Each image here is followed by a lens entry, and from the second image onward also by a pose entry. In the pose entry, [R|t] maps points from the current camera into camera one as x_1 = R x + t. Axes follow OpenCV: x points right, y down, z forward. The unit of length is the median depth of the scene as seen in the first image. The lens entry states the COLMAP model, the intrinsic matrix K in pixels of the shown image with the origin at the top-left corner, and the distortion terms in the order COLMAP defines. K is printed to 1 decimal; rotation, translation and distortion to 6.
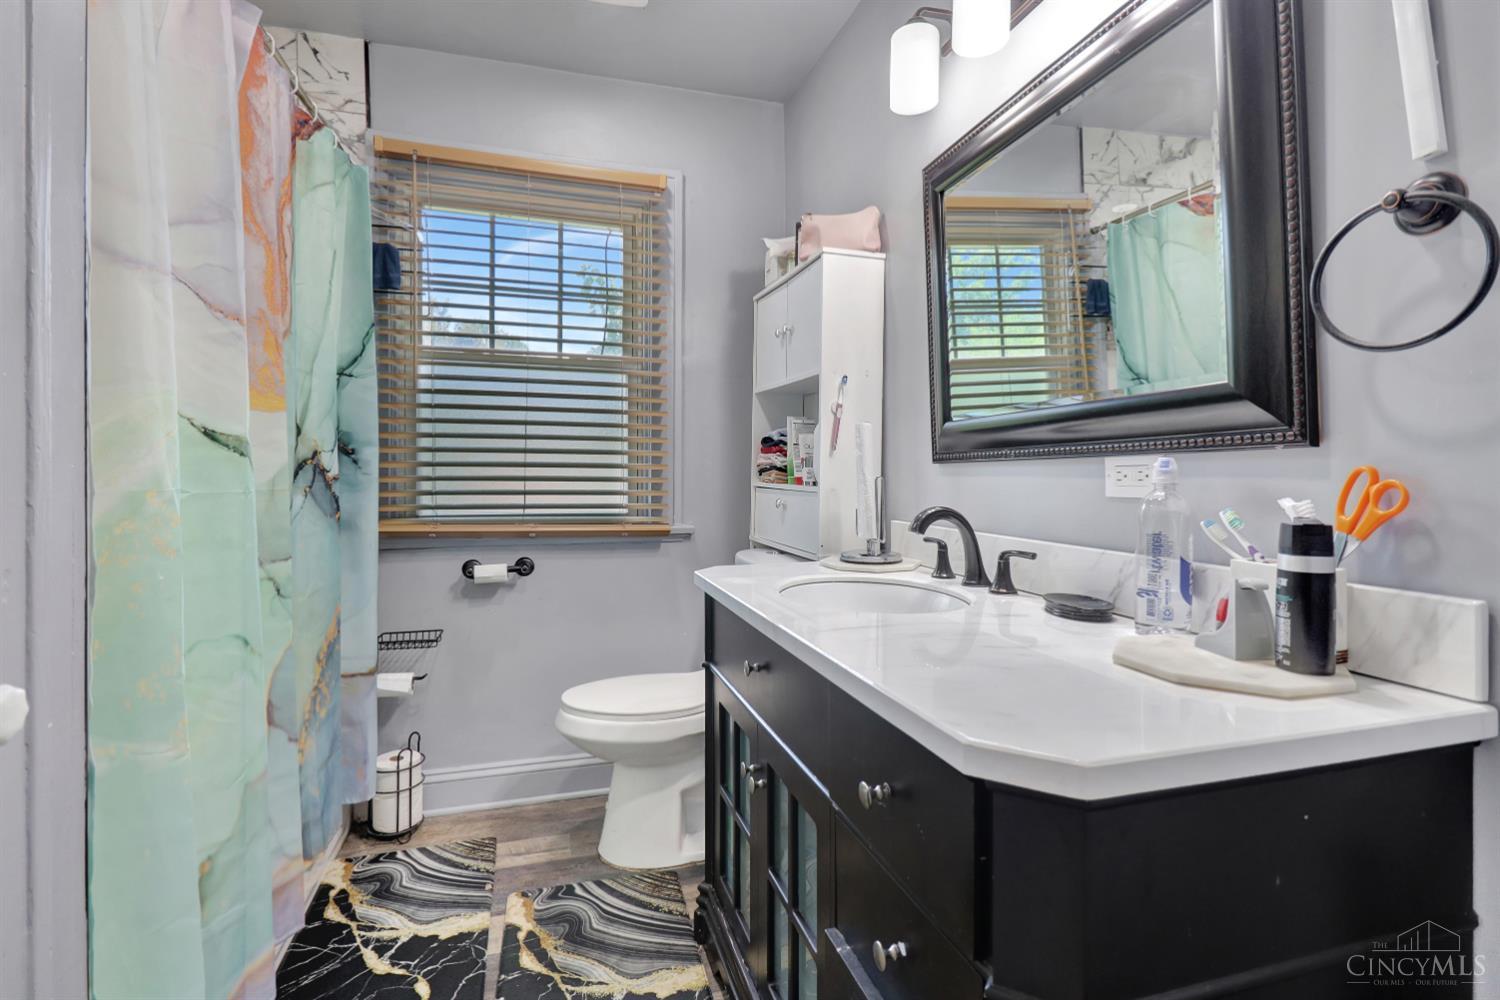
lens RADIAL K [[691.7, 0, 724.9], [0, 691.7, 476.9], [0, 0, 1]] dist [0.035472, -0.028864]
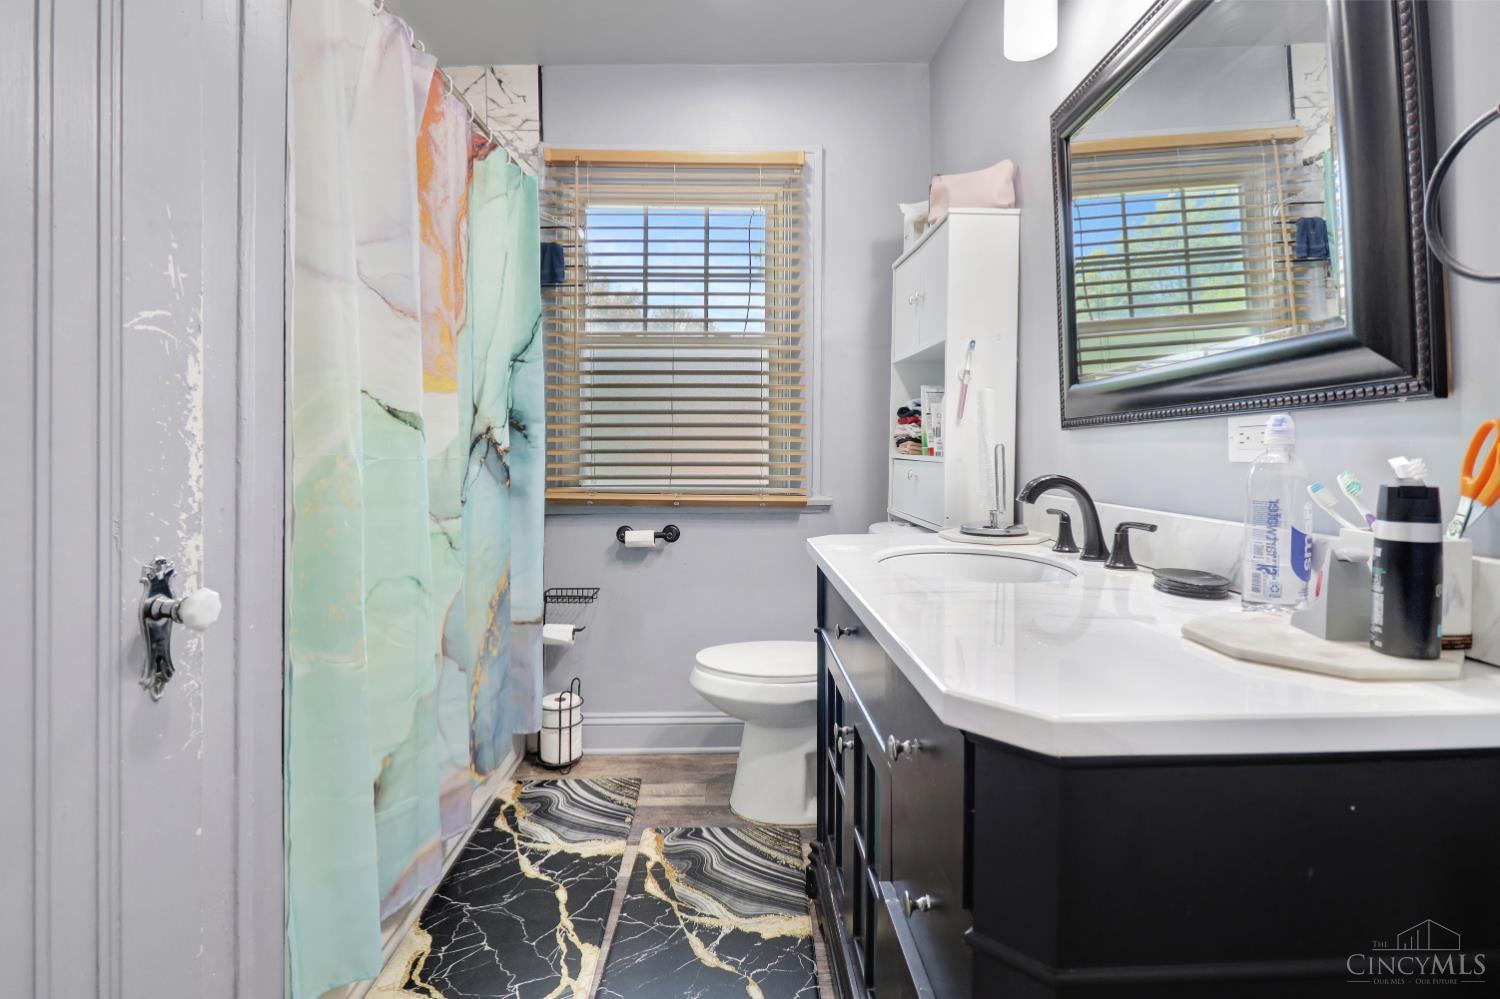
lens RADIAL K [[708.5, 0, 748.4], [0, 708.5, 460.2], [0, 0, 1]] dist [0.000884, -0.012873]
pose [[0.966379, -0.002608, -0.257109, 0.132052], [0.003990, 0.999980, 0.004856, 0.014083], [0.257092, -0.005719, 0.966370, -0.027857]]
